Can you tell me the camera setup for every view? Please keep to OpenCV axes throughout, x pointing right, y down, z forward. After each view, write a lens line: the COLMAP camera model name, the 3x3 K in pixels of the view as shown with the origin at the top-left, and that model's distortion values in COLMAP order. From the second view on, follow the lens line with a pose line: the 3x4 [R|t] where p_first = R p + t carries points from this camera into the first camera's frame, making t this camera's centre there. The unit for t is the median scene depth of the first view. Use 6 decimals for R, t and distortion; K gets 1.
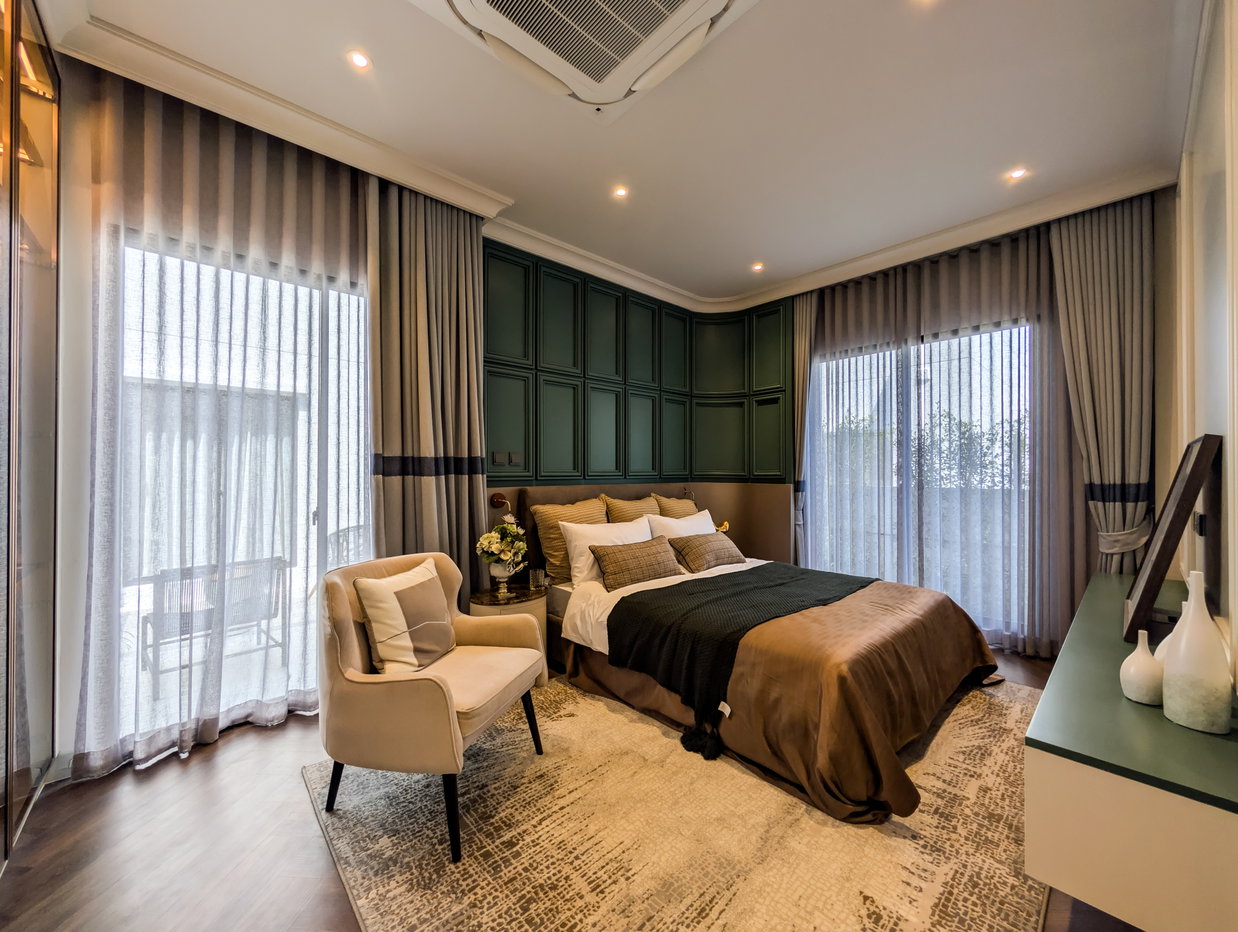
lens RADIAL K [[475.2, 0, 619.0], [0, 475.2, 466.0], [0, 0, 1]] dist [0.009673, -0.000047]
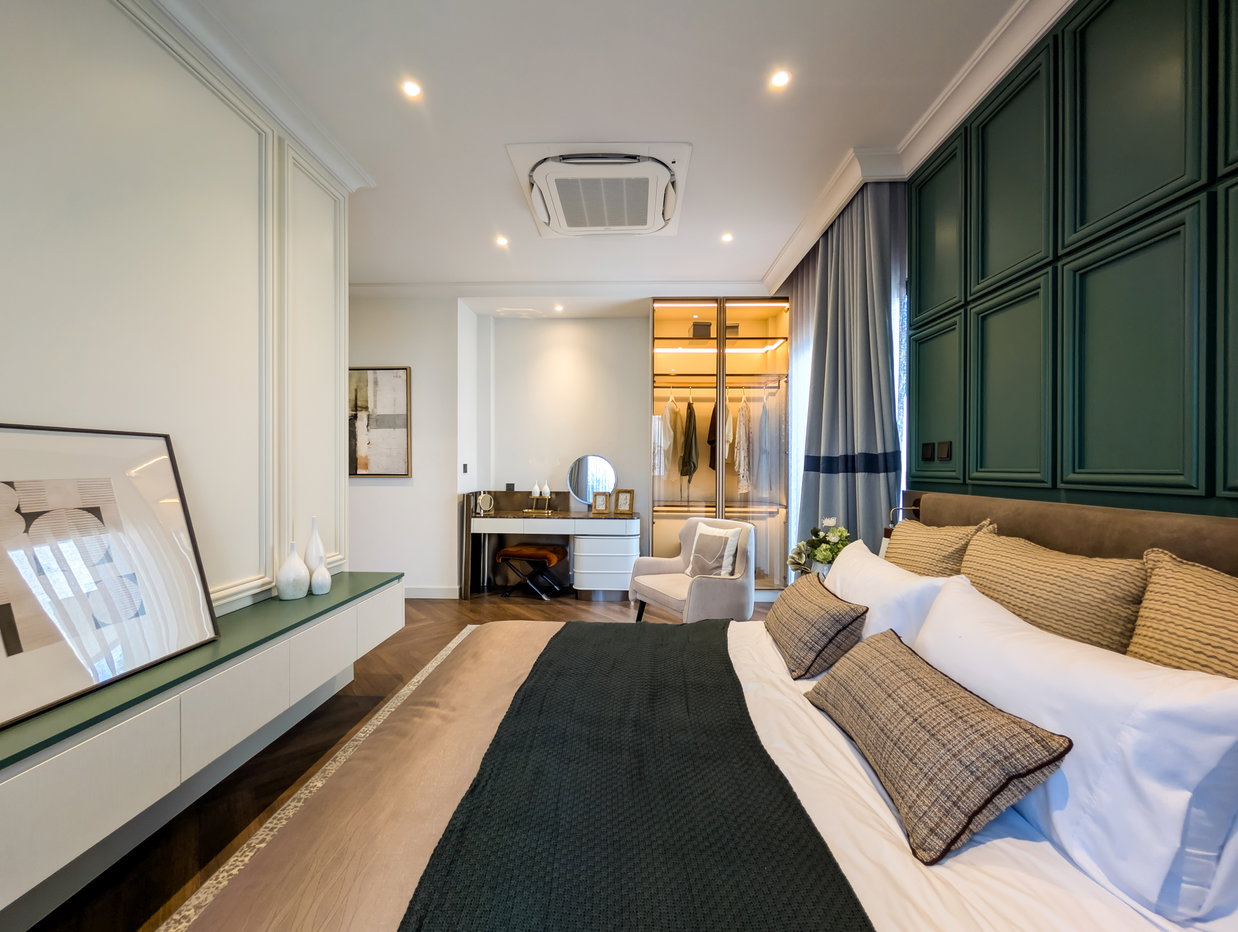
lens RADIAL K [[475.2, 0, 619.0], [0, 475.2, 466.0], [0, 0, 1]] dist [0.009673, -0.000047]
pose [[-0.701191, -0.001156, -0.712973, 0.681958], [0.004294, 0.999974, -0.005843, 0.010109], [0.712961, -0.007159, -0.701168, 1.331664]]
